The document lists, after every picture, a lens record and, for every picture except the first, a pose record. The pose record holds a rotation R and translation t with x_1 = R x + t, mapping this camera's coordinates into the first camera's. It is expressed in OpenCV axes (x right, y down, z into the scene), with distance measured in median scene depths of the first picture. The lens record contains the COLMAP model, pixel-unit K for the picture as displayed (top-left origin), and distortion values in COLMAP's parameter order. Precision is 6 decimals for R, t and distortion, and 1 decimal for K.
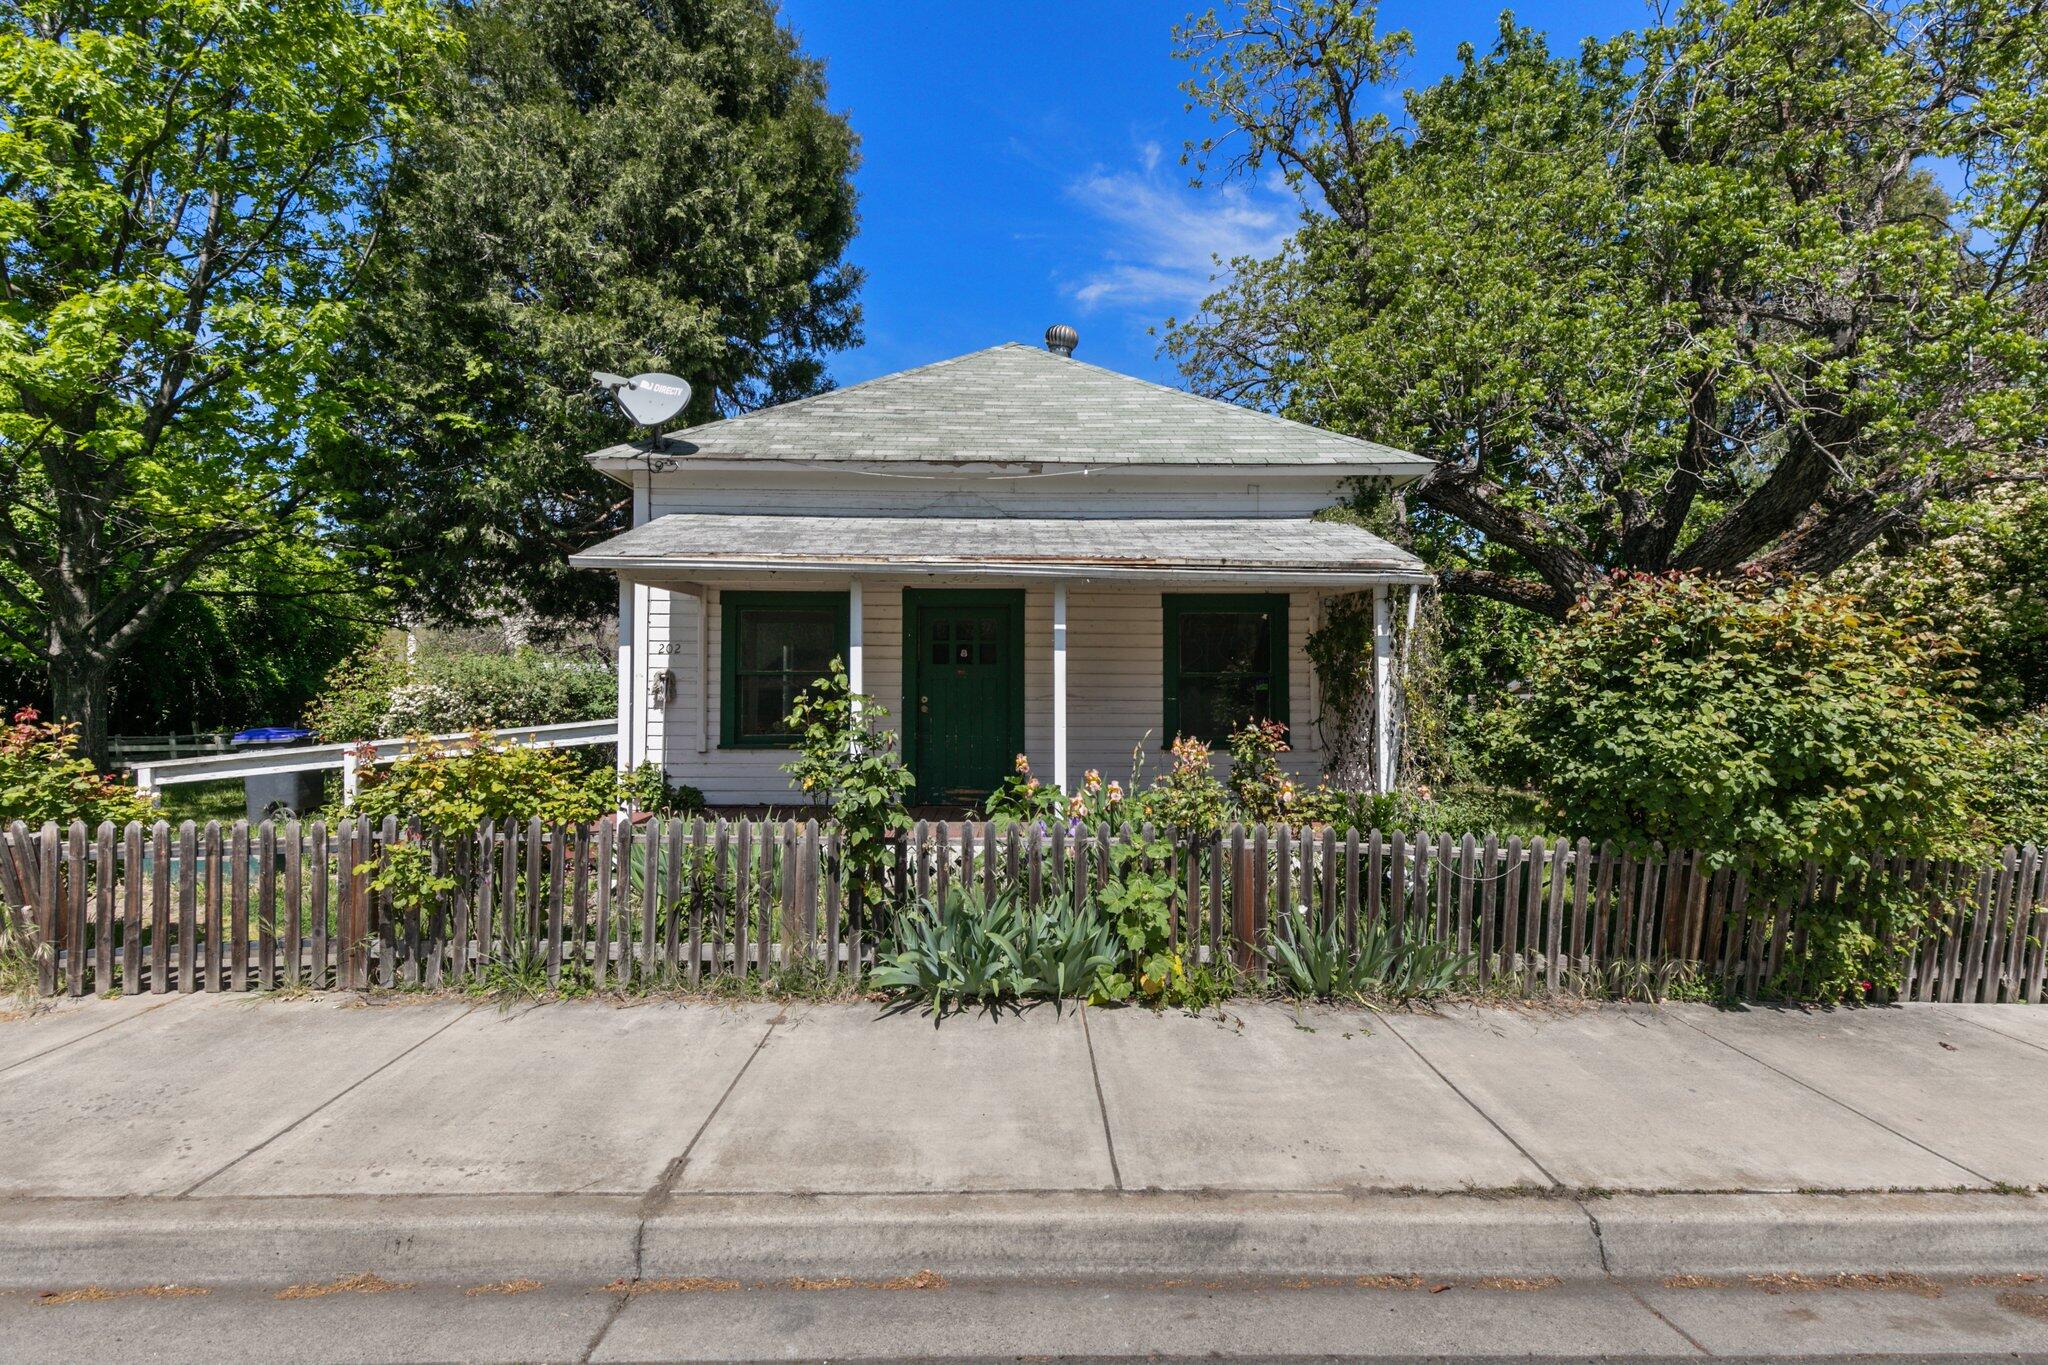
lens RADIAL K [[912.5, 0, 1034.4], [0, 912.5, 686.6], [0, 0, 1]] dist [0.004498, 0.000119]
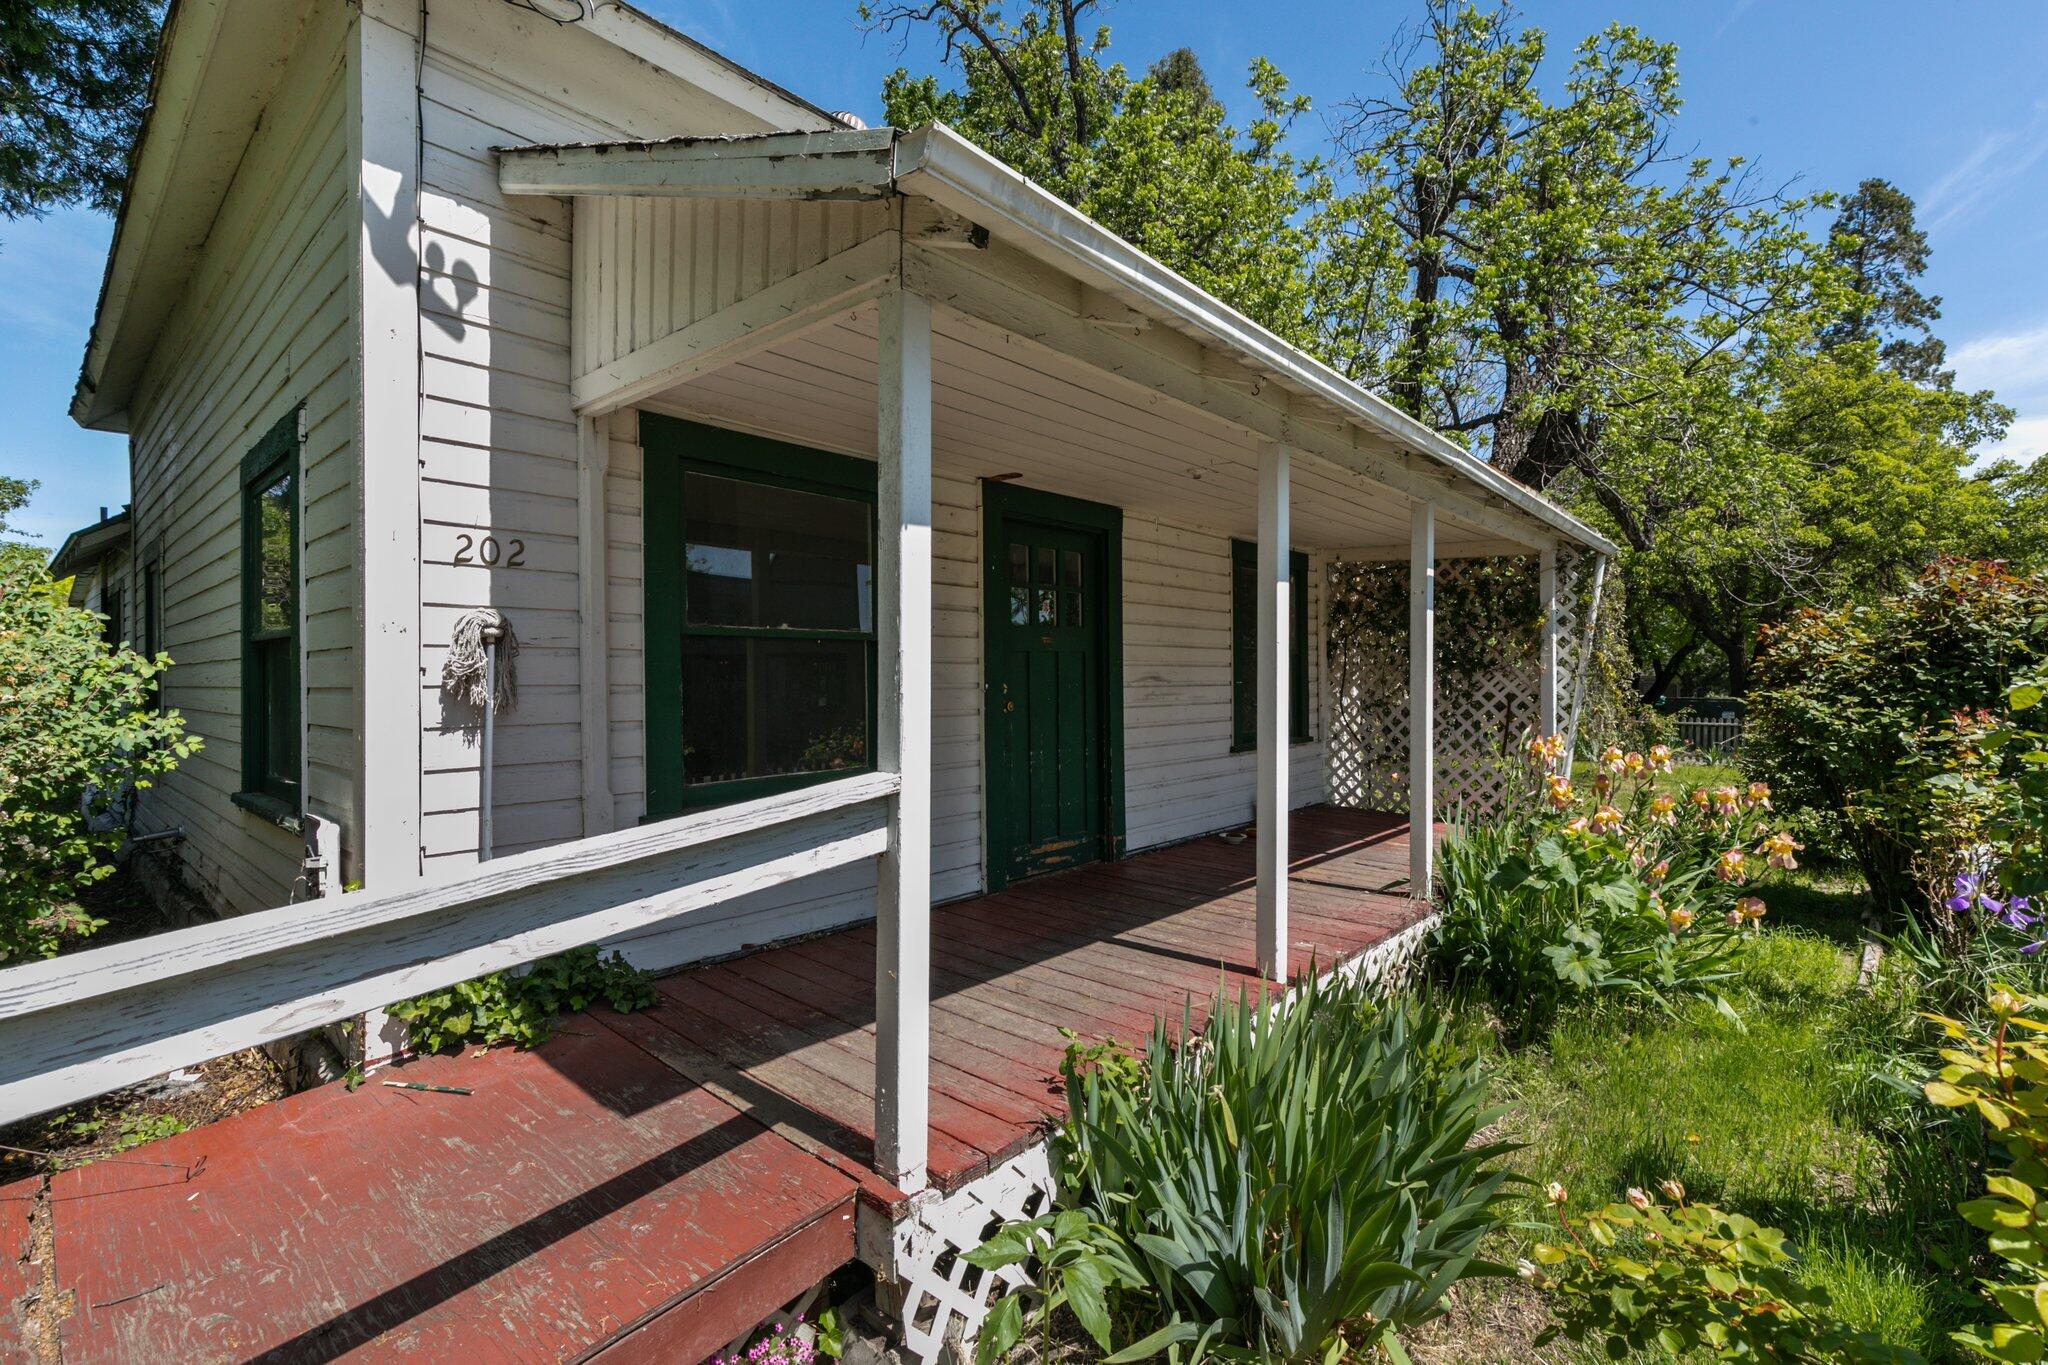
lens RADIAL K [[912.5, 0, 1023.1], [0, 912.5, 680.4], [0, 0, 1]] dist [0.004498, 0.000119]
pose [[0.680914, -0.009164, 0.732306, -0.744313], [-0.000745, 0.999913, 0.013206, 0.002235], [-0.732363, -0.009537, 0.680847, 0.904089]]
